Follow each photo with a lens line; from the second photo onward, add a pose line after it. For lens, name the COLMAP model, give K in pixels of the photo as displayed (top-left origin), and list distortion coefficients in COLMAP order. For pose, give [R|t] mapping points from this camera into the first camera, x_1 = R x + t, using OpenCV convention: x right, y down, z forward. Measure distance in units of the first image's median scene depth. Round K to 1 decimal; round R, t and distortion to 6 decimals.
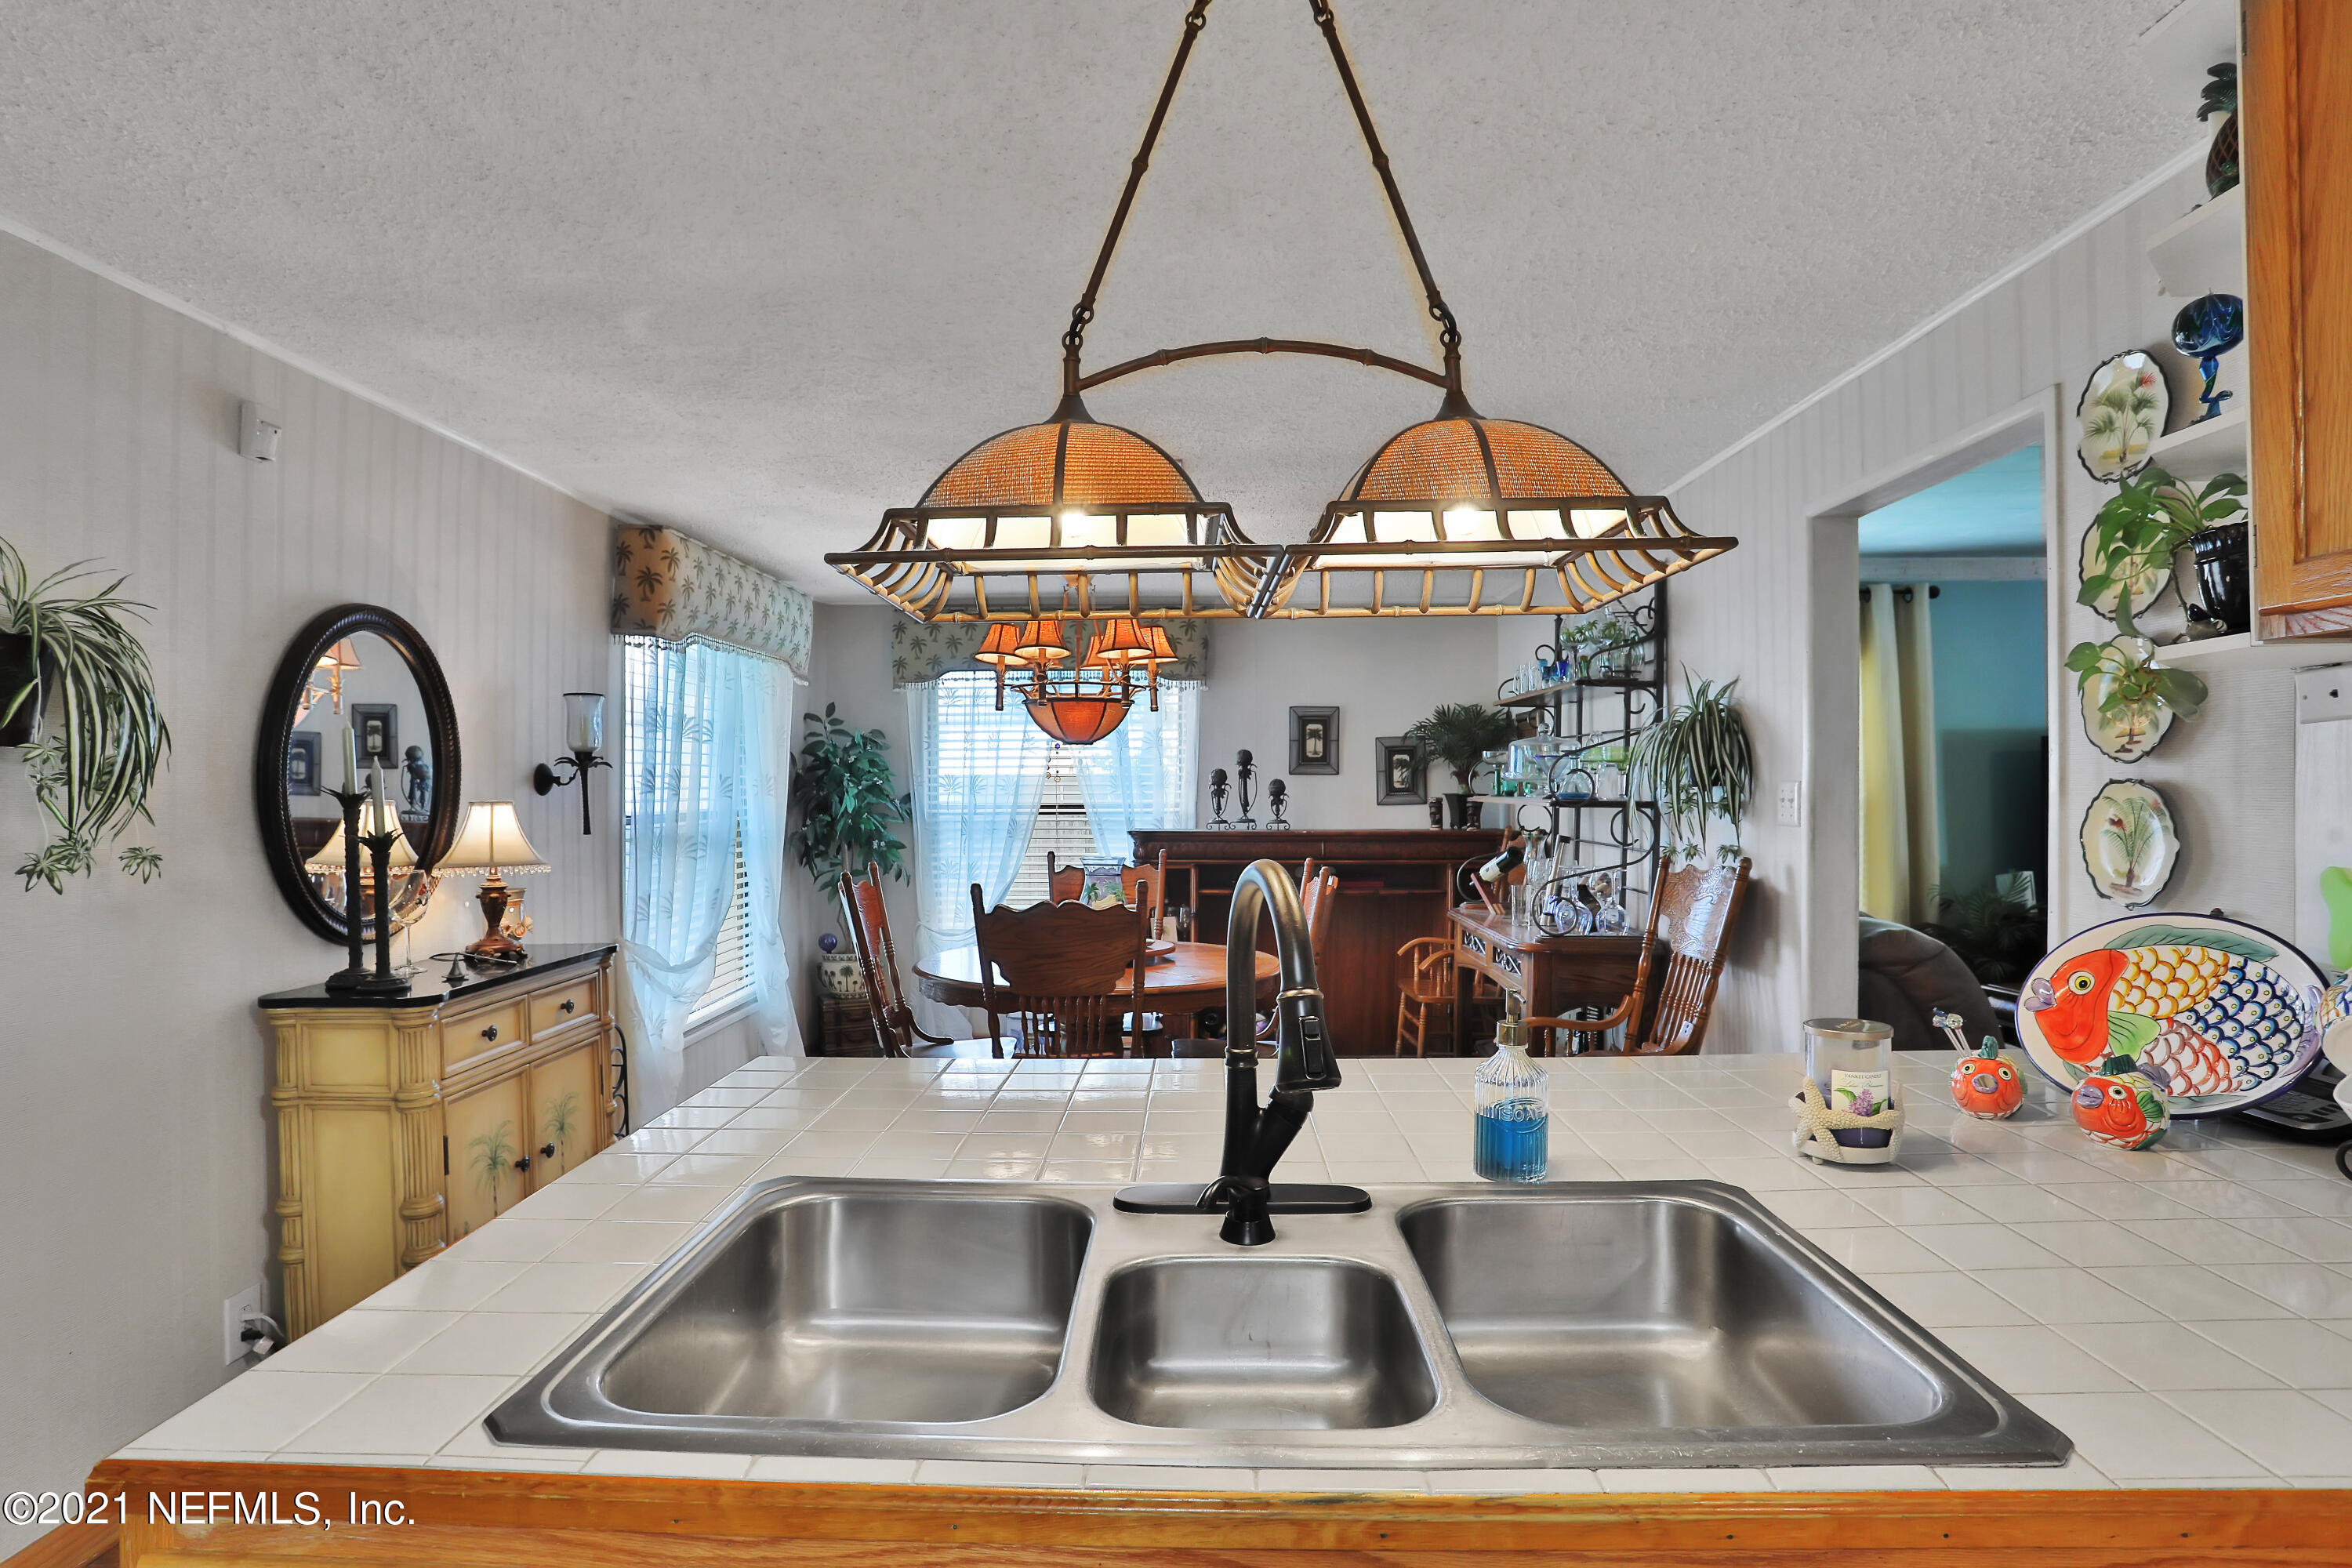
lens RADIAL K [[1241.7, 0, 1163.7], [0, 1241.7, 787.4], [0, 0, 1]] dist [-0.067658, 0.027179]
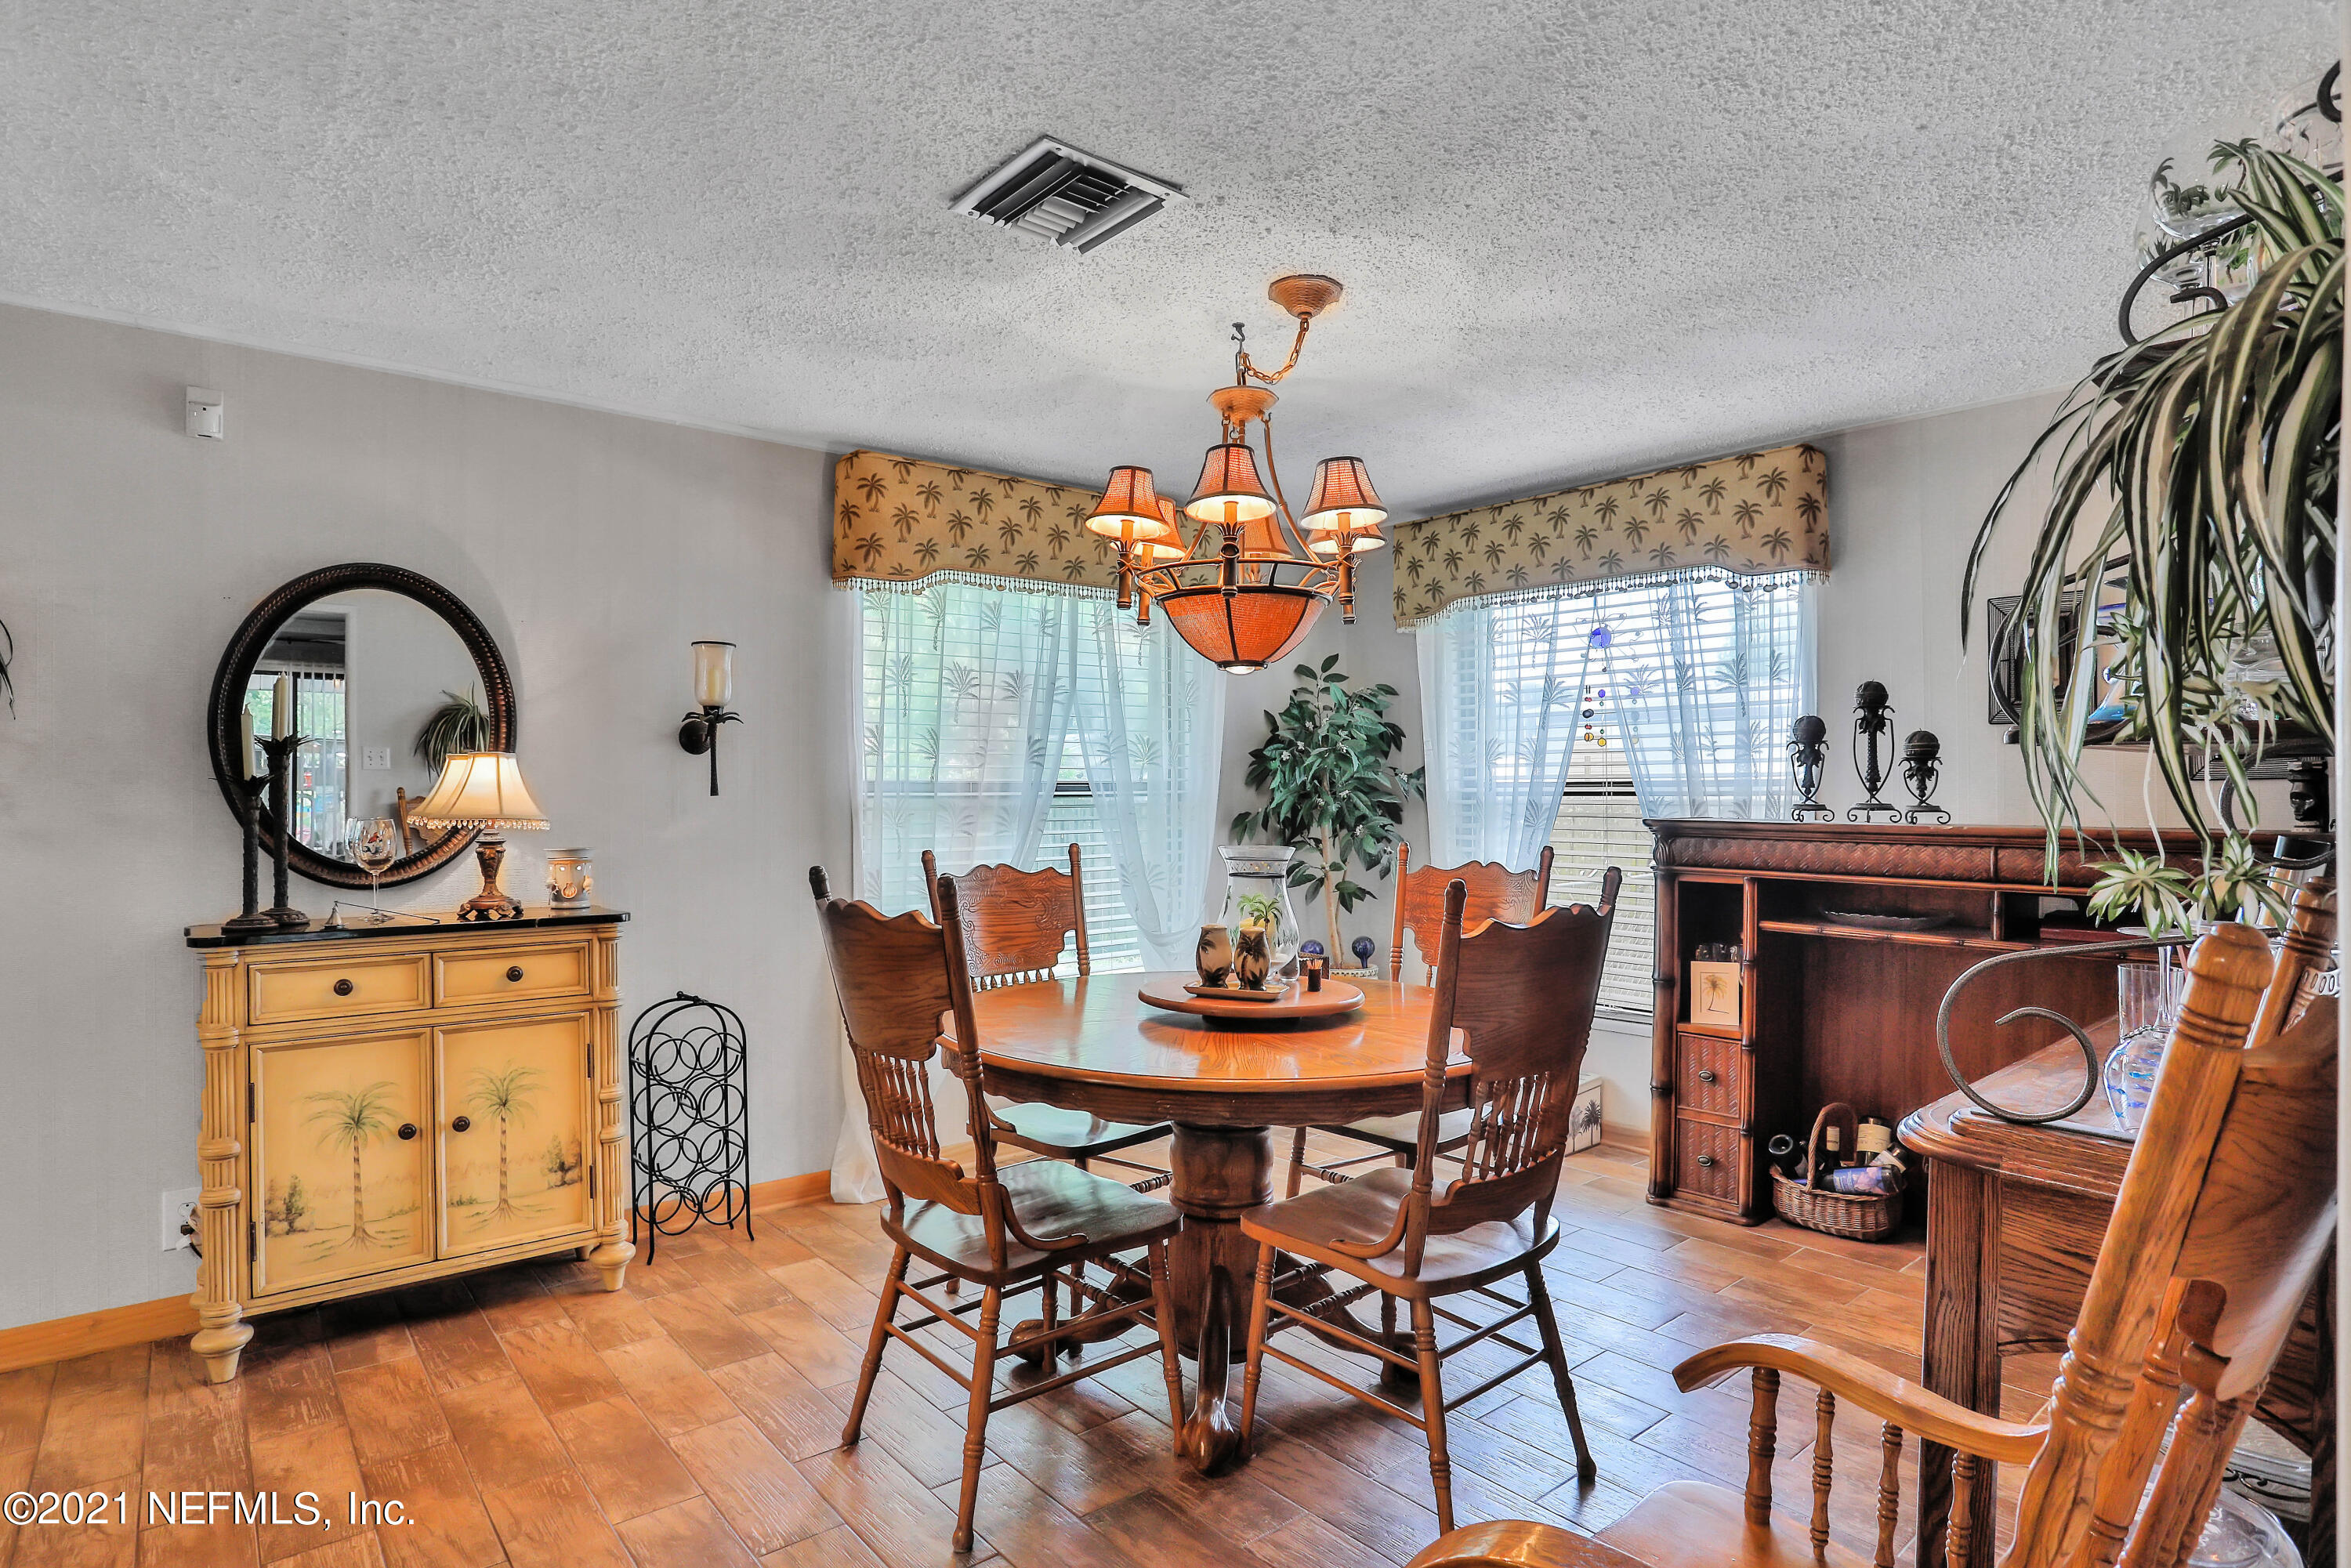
lens RADIAL K [[1241.1, 0, 1171.2], [0, 1241.1, 783.0], [0, 0, 1]] dist [-0.067658, 0.027179]
pose [[0.659668, 0.001104, -0.751556, 0.450615], [-0.003823, 0.999991, -0.001886, 0.030007], [0.751547, 0.004117, 0.659667, 0.648238]]
